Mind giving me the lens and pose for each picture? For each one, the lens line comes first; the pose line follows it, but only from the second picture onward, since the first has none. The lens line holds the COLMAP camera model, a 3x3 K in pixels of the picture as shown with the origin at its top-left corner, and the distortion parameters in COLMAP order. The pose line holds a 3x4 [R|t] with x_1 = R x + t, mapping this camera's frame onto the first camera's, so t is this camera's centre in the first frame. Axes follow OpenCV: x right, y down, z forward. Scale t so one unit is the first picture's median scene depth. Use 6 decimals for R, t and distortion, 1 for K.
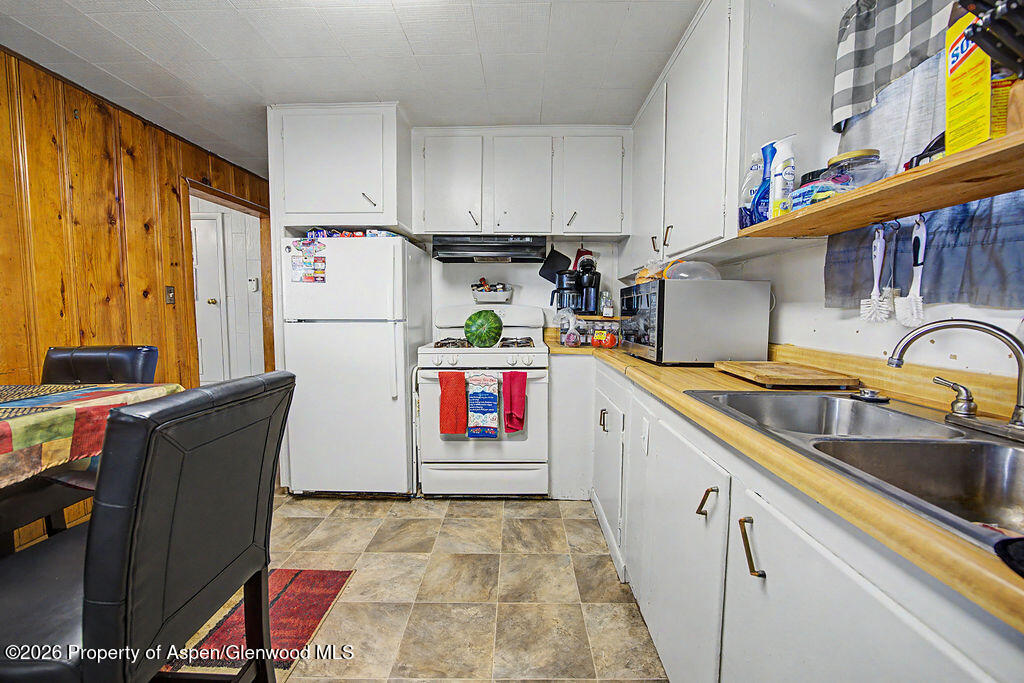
lens RADIAL K [[394.3, 0, 519.8], [0, 394.3, 341.1], [0, 0, 1]] dist [-0.011605, 0.001020]
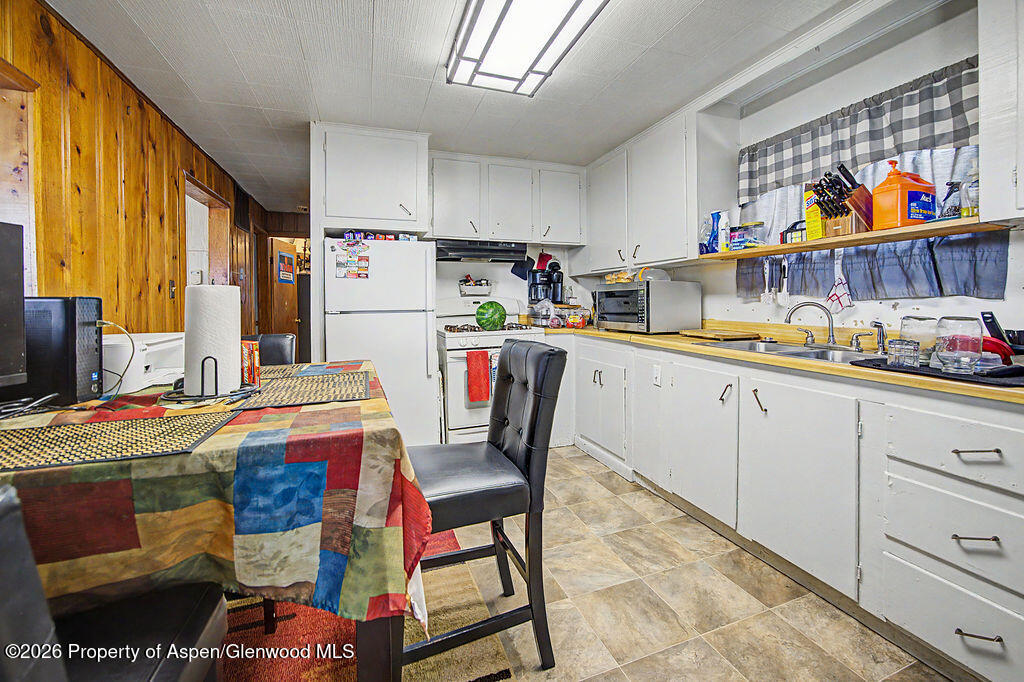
lens RADIAL K [[394.3, 0, 526.1], [0, 394.3, 307.2], [0, 0, 1]] dist [-0.011605, 0.001020]
pose [[0.936736, -0.016423, 0.349652, -0.475248], [0.038050, 0.997757, -0.055074, 0.014955], [-0.347963, 0.064894, 0.935260, -0.230824]]
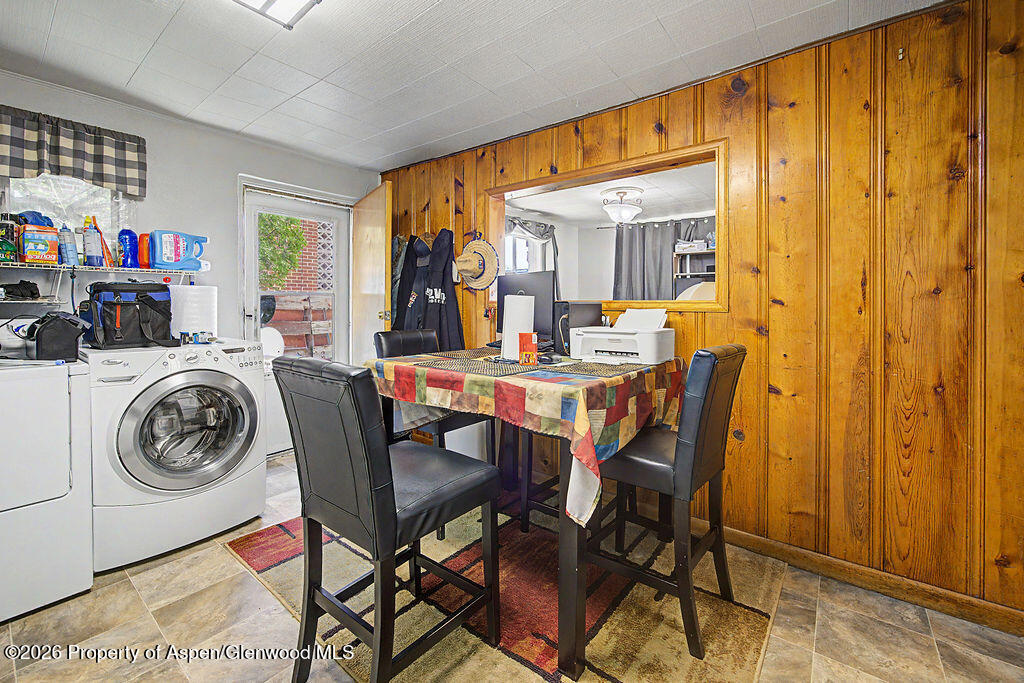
lens RADIAL K [[448.6, 0, 544.7], [0, 448.6, 306.9], [0, 0, 1]] dist [-0.025571, 0.004708]
pose [[-0.619536, -0.003166, -0.784961, -0.015172], [-0.059195, 0.997333, 0.042697, -0.099996], [0.782733, 0.072918, -0.618072, 1.326586]]
